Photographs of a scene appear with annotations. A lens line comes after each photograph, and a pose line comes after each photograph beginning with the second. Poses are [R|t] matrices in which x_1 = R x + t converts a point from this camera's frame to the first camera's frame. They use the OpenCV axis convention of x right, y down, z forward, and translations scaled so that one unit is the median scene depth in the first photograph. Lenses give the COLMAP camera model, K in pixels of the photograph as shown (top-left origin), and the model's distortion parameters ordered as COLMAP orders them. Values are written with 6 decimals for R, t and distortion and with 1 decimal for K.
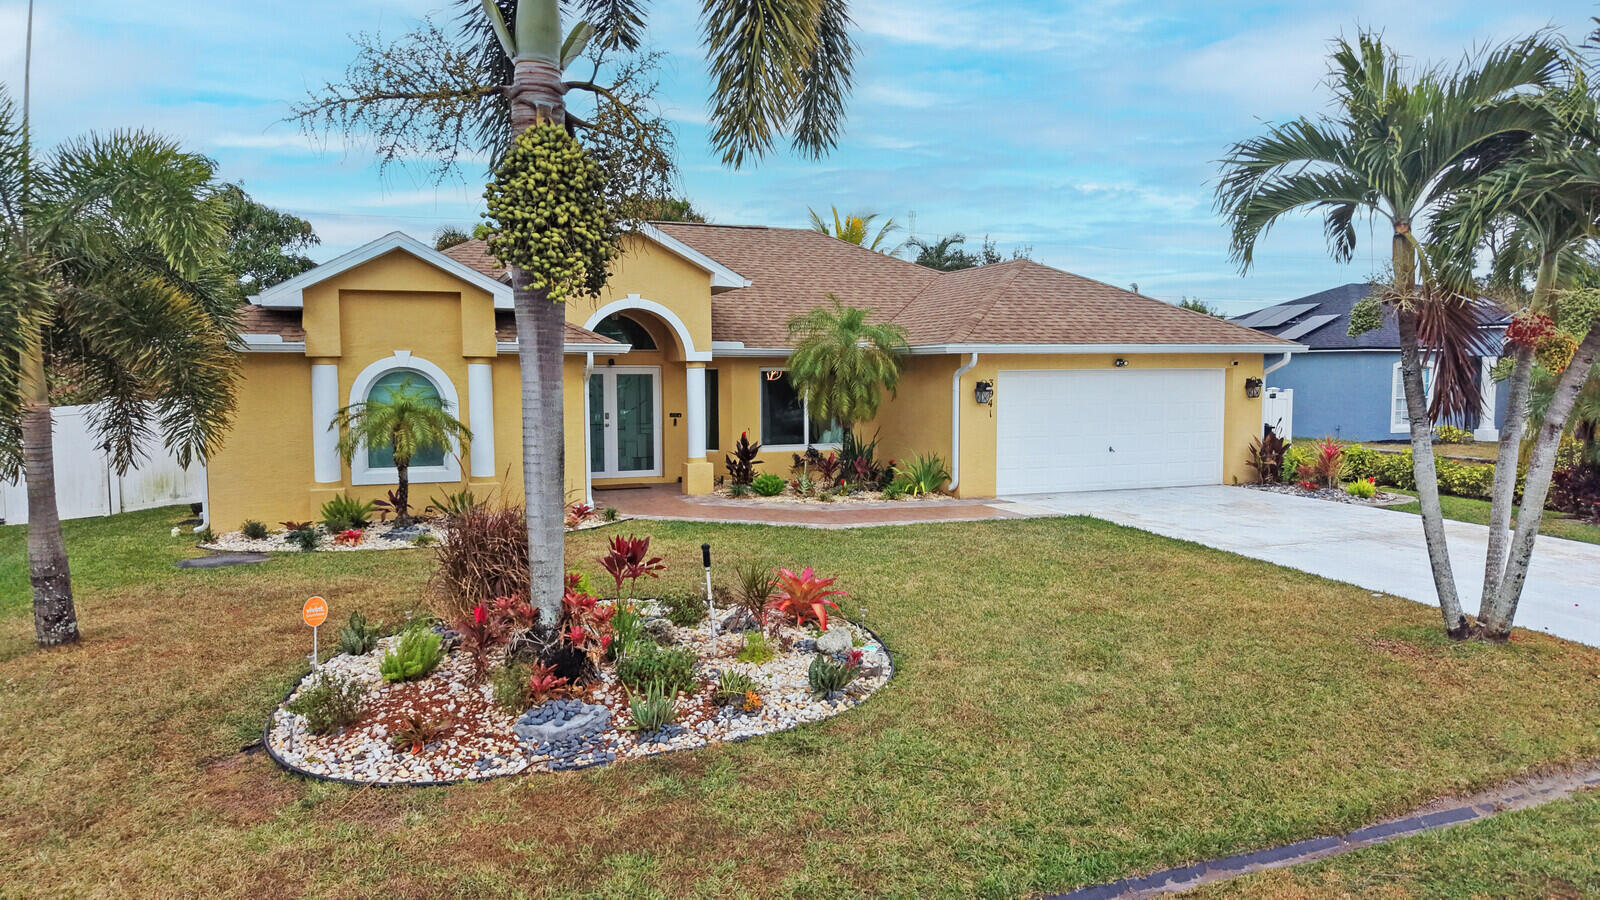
lens RADIAL K [[1064.6, 0, 802.8], [0, 1064.6, 444.0], [0, 0, 1]] dist [0.092052, -0.136630]
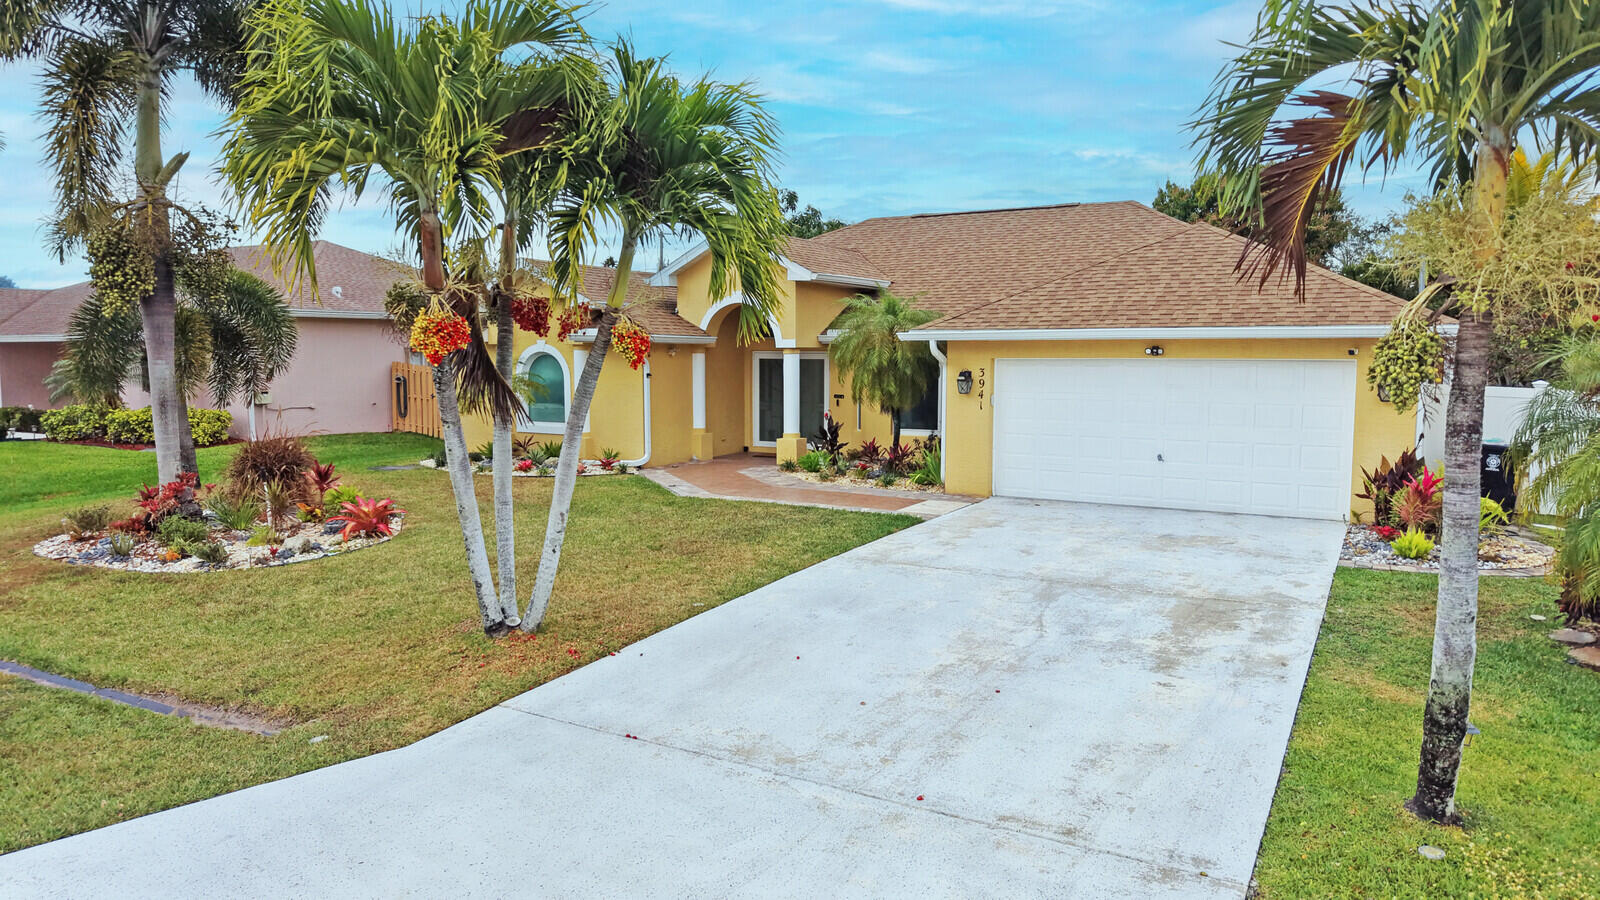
lens RADIAL K [[1070.0, 0, 800.0], [0, 1070.0, 450.0], [0, 0, 1]] dist [0.028885, -0.031279]
pose [[0.644808, 0.076164, -0.760540, 0.941554], [-0.059346, 0.997008, 0.049530, -0.032462], [0.762037, 0.013198, 0.647399, 0.341436]]
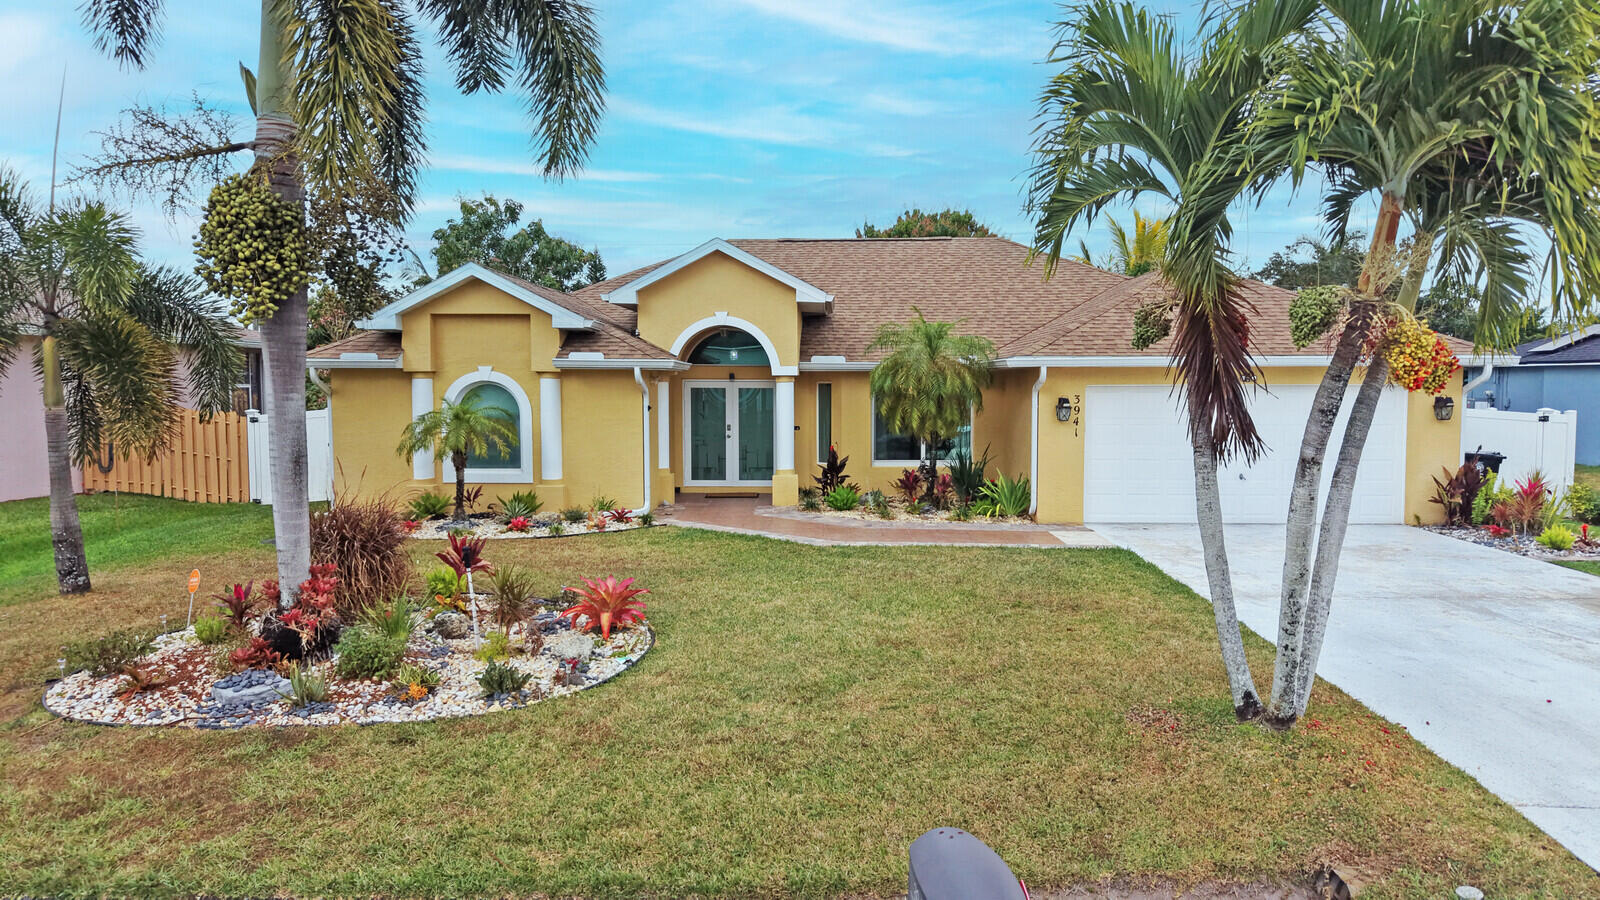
lens RADIAL K [[1070.0, 0, 800.0], [0, 1070.0, 450.0], [0, 0, 1]] dist [0.028885, -0.031279]
pose [[0.925369, 0.027381, -0.378077, 0.367450], [-0.029734, 0.999558, -0.000388, -0.007545], [0.377899, 0.011601, 0.925774, 0.073298]]
